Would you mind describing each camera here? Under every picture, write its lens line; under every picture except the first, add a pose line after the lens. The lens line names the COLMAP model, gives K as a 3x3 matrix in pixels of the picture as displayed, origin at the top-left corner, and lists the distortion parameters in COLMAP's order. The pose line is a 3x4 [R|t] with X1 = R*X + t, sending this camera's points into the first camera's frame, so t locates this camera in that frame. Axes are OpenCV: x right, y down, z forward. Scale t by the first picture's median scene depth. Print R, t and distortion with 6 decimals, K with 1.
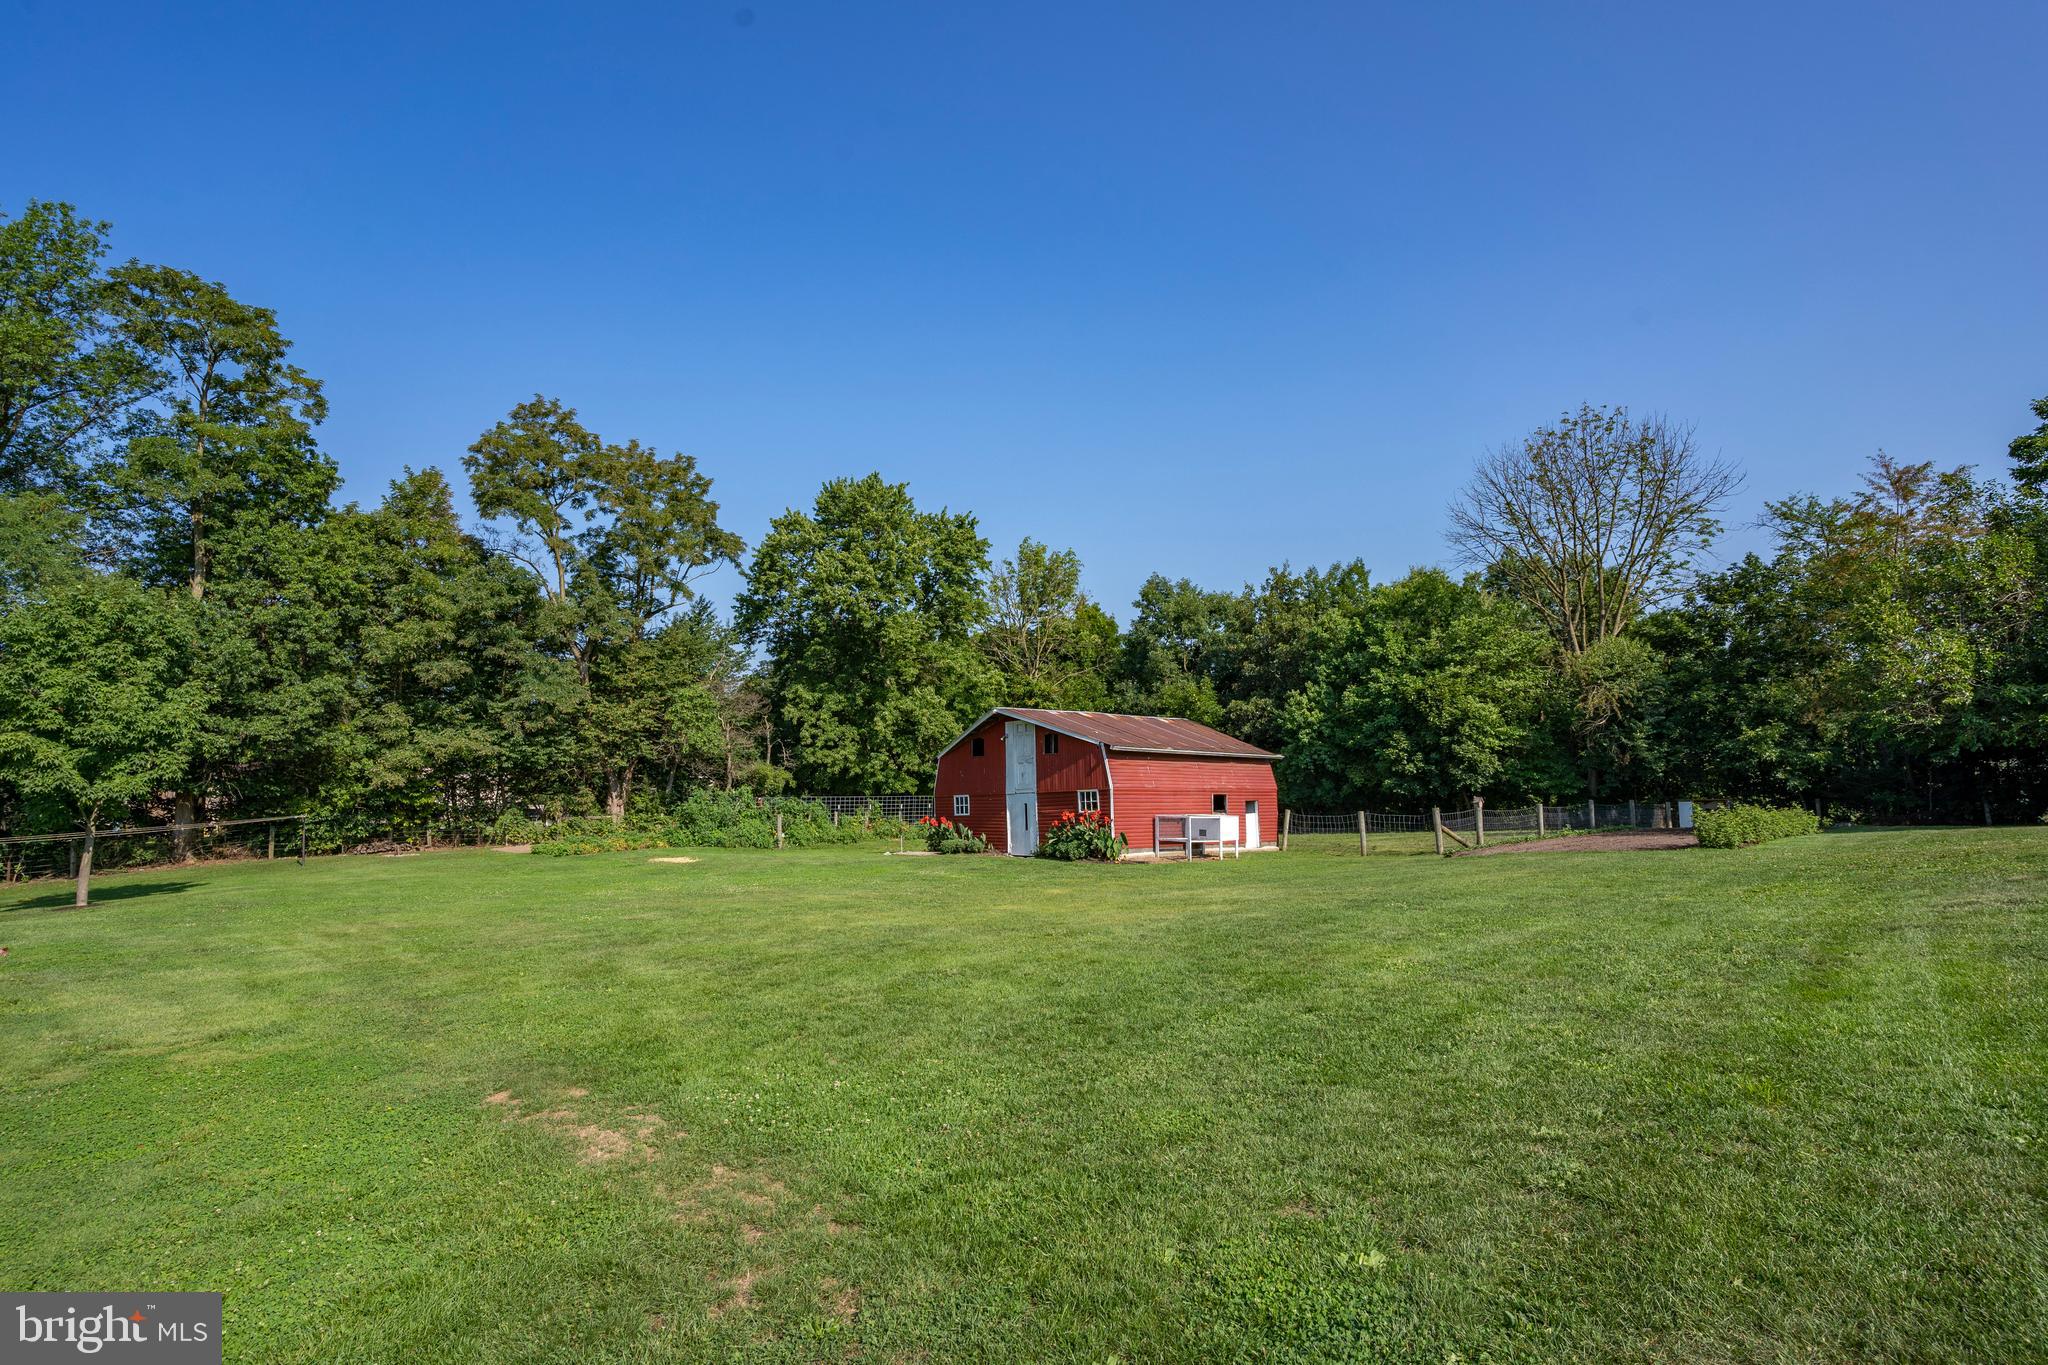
lens RADIAL K [[1004.7, 0, 1020.3], [0, 1004.7, 682.8], [0, 0, 1]] dist [-0.085839, 0.036578]
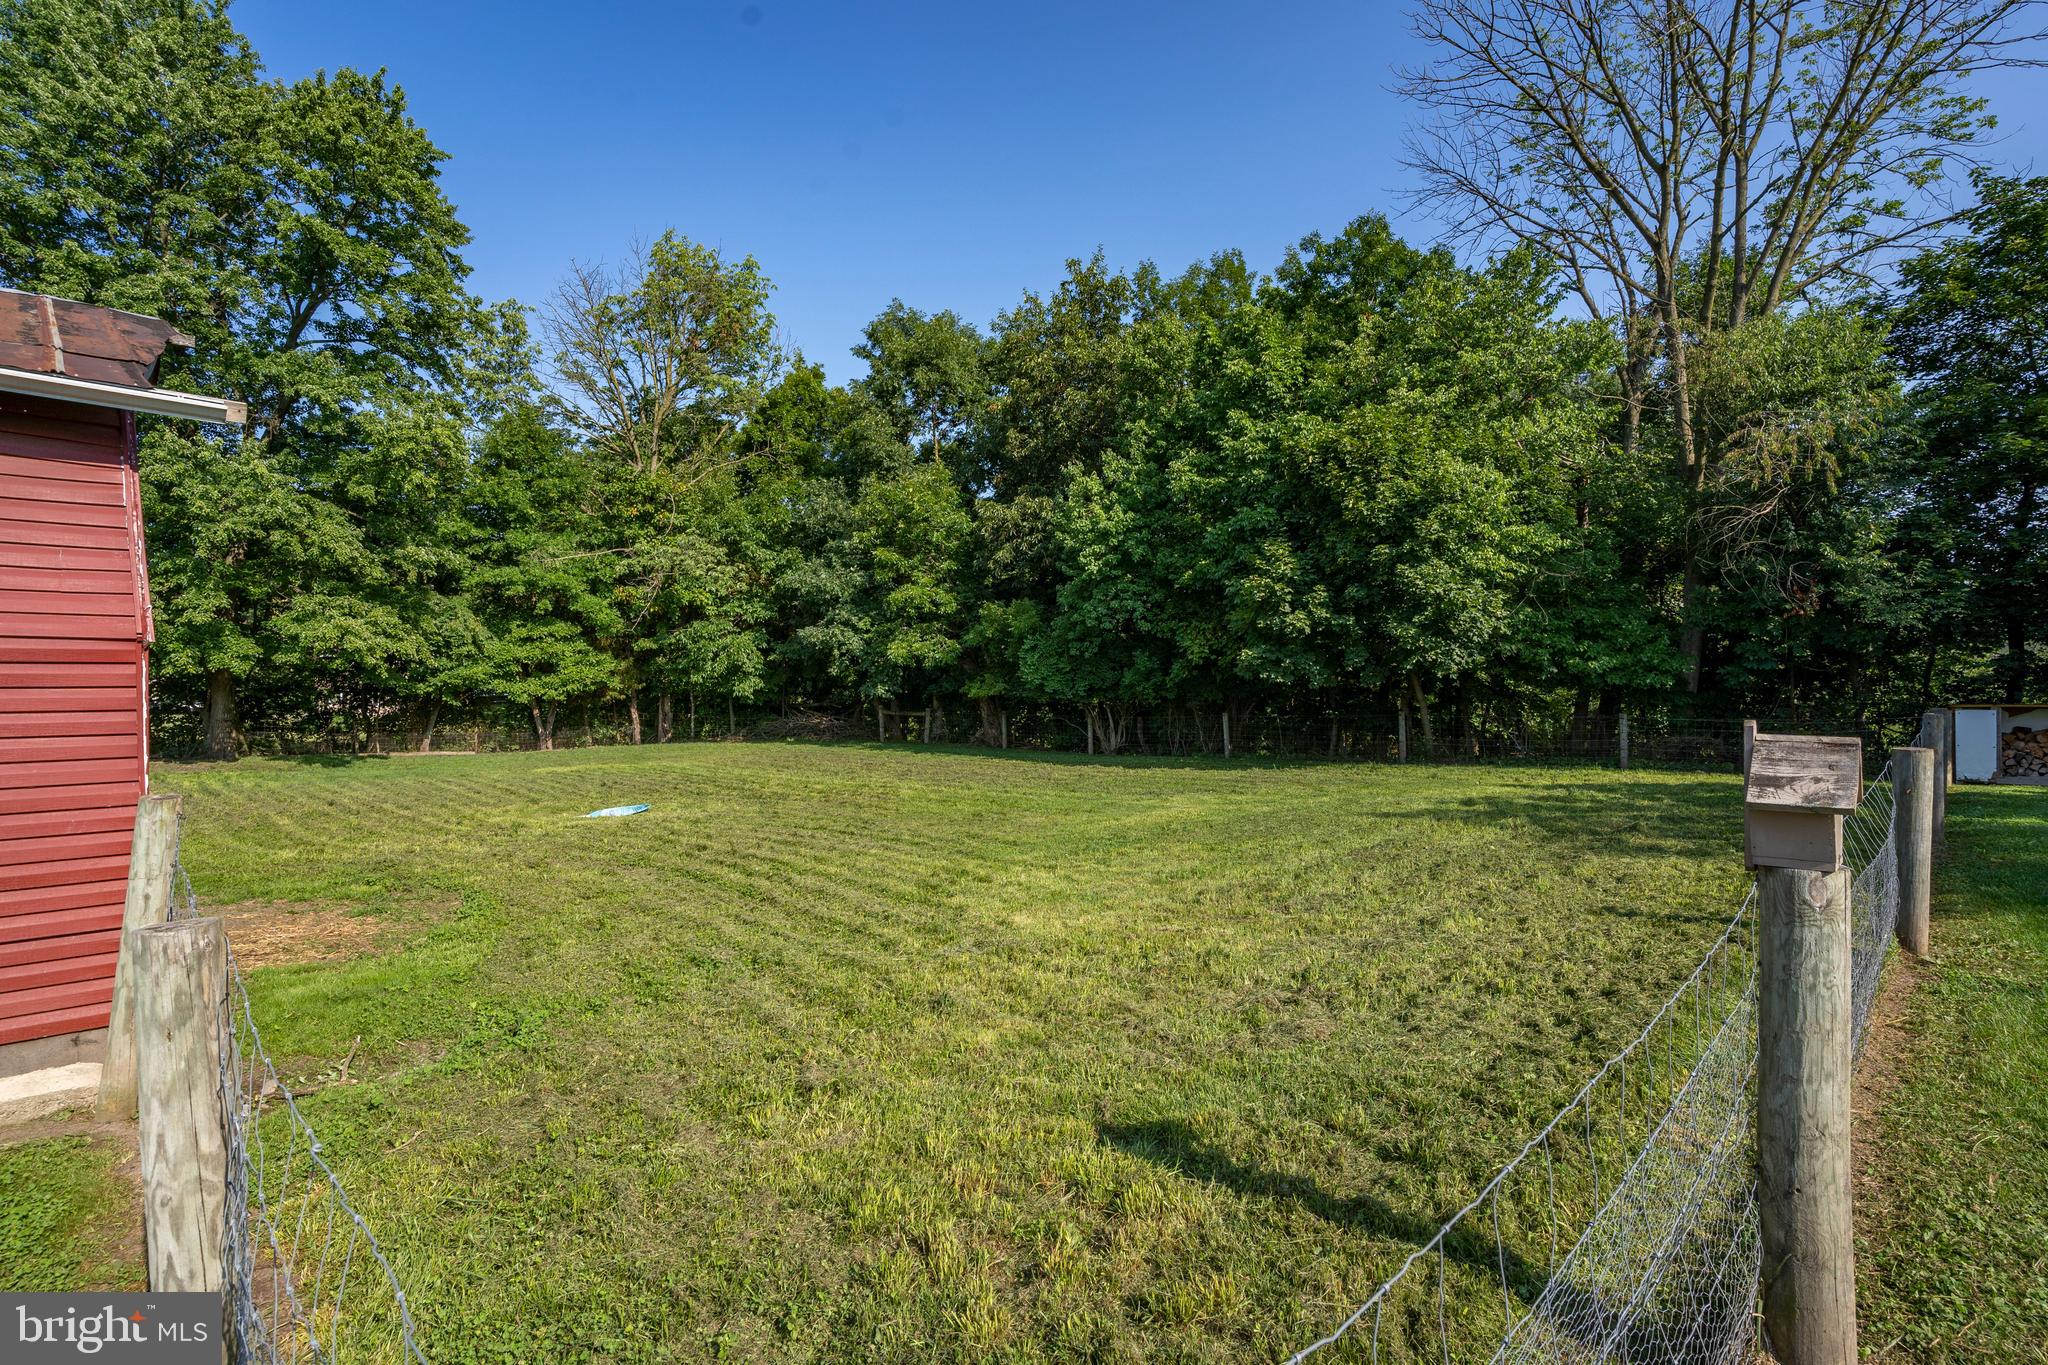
lens RADIAL K [[1027.5, 0, 1021.0], [0, 1027.5, 673.8], [0, 0, 1]] dist [-0.084221, 0.037298]
pose [[0.997716, 0.004047, 0.067420, 0.247803], [-0.010986, 0.994634, 0.102874, 0.065244], [-0.066642, -0.103380, 0.992407, 0.577203]]
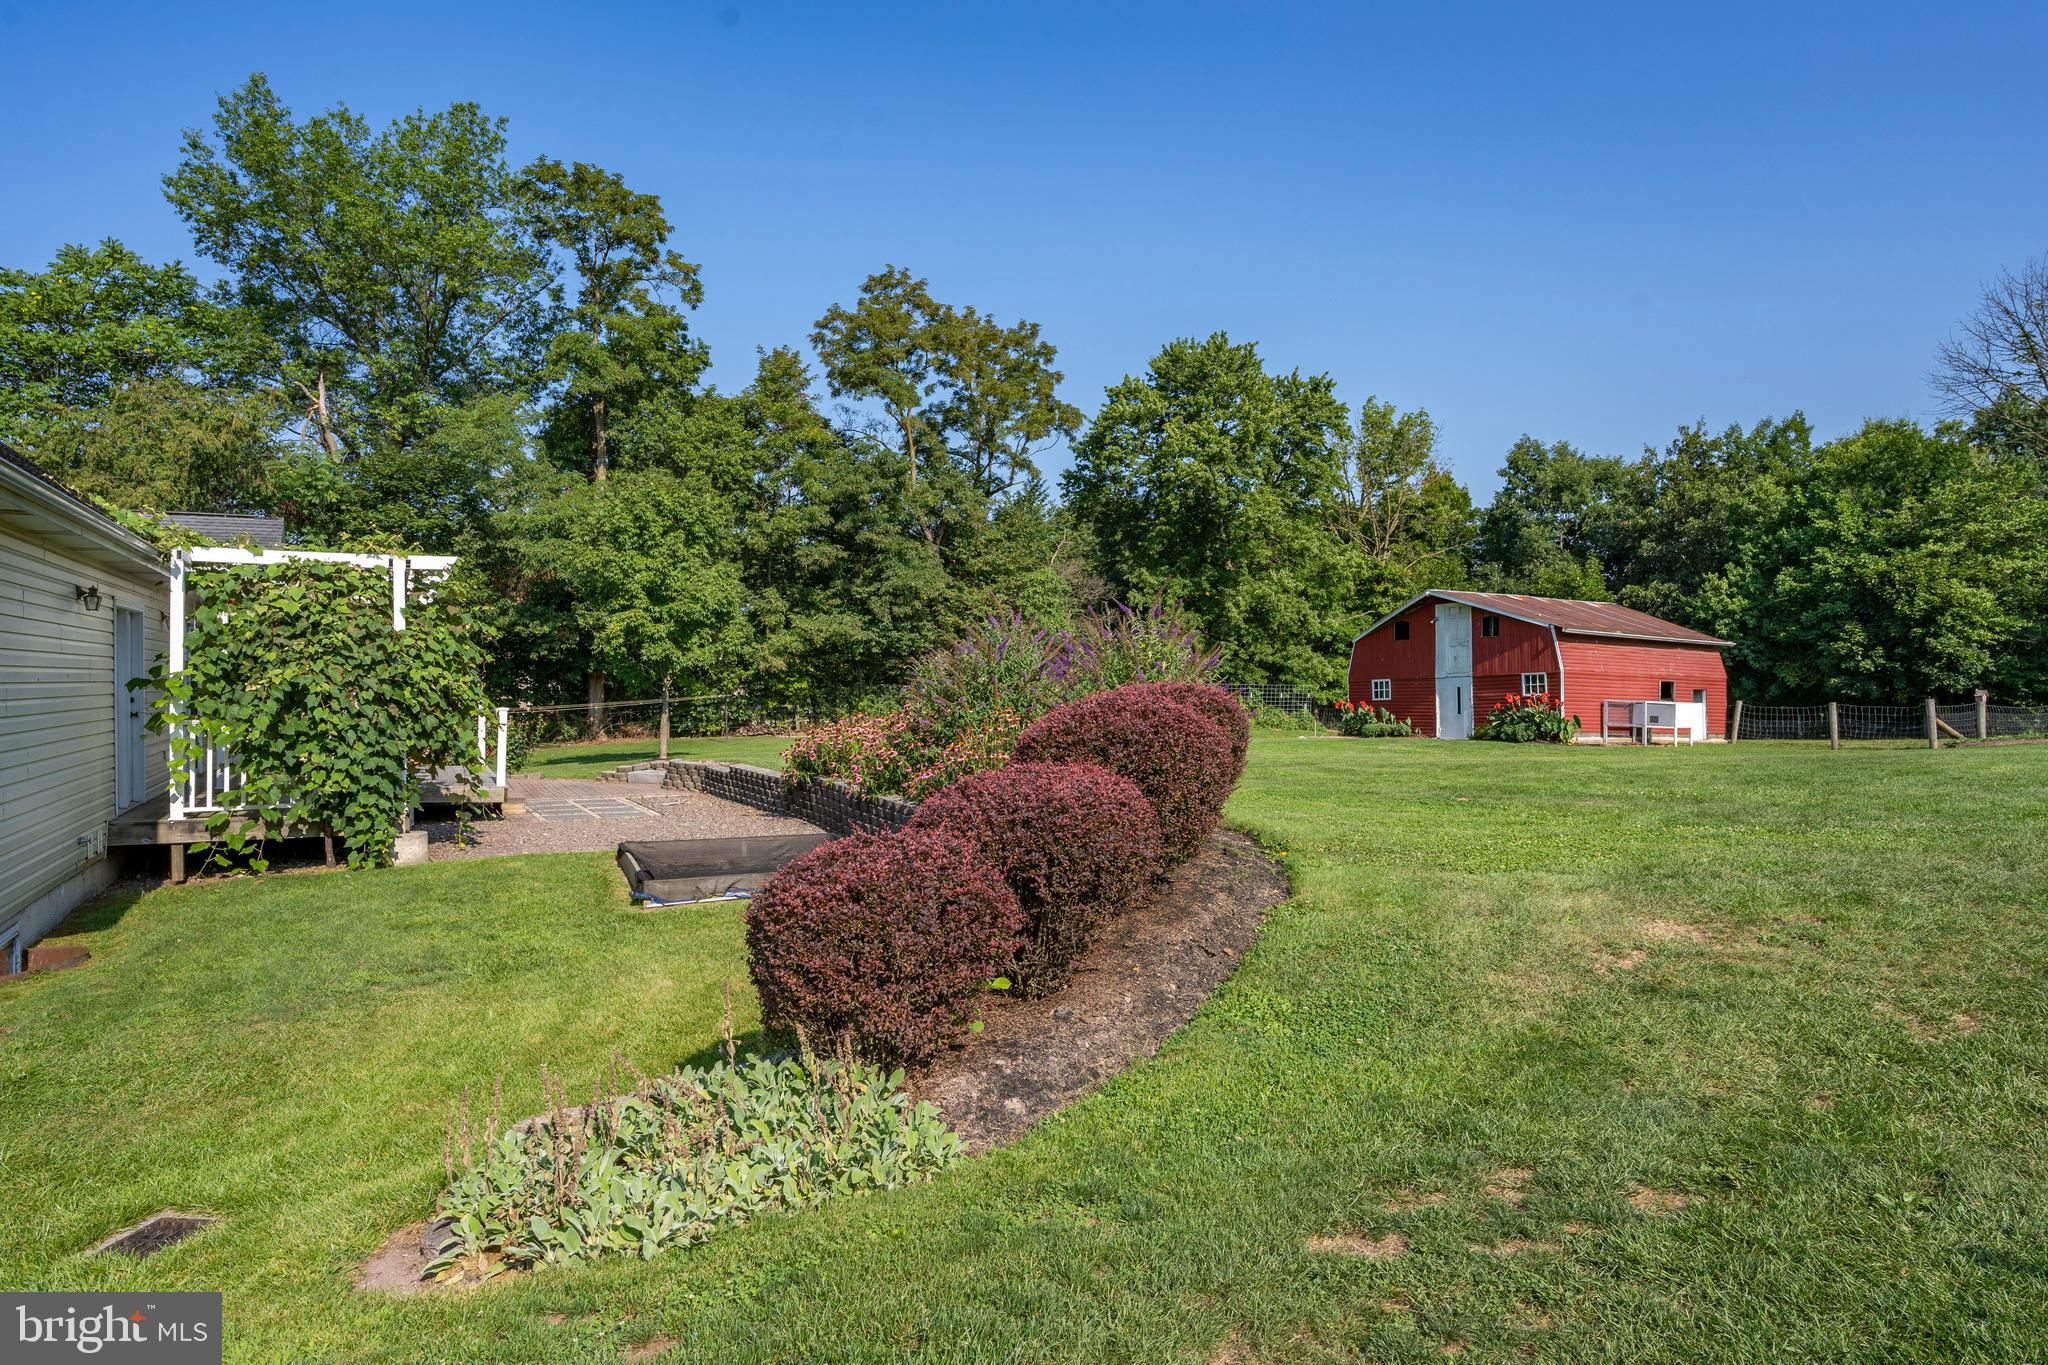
lens RADIAL K [[1232.2, 0, 1026.1], [0, 1232.2, 681.7], [0, 0, 1]] dist [-0.061830, 0.063354]
pose [[0.980171, 0.013652, -0.197681, -0.107253], [0.004773, 0.995708, 0.092430, 0.000955], [0.198095, -0.091541, 0.975899, -0.159442]]
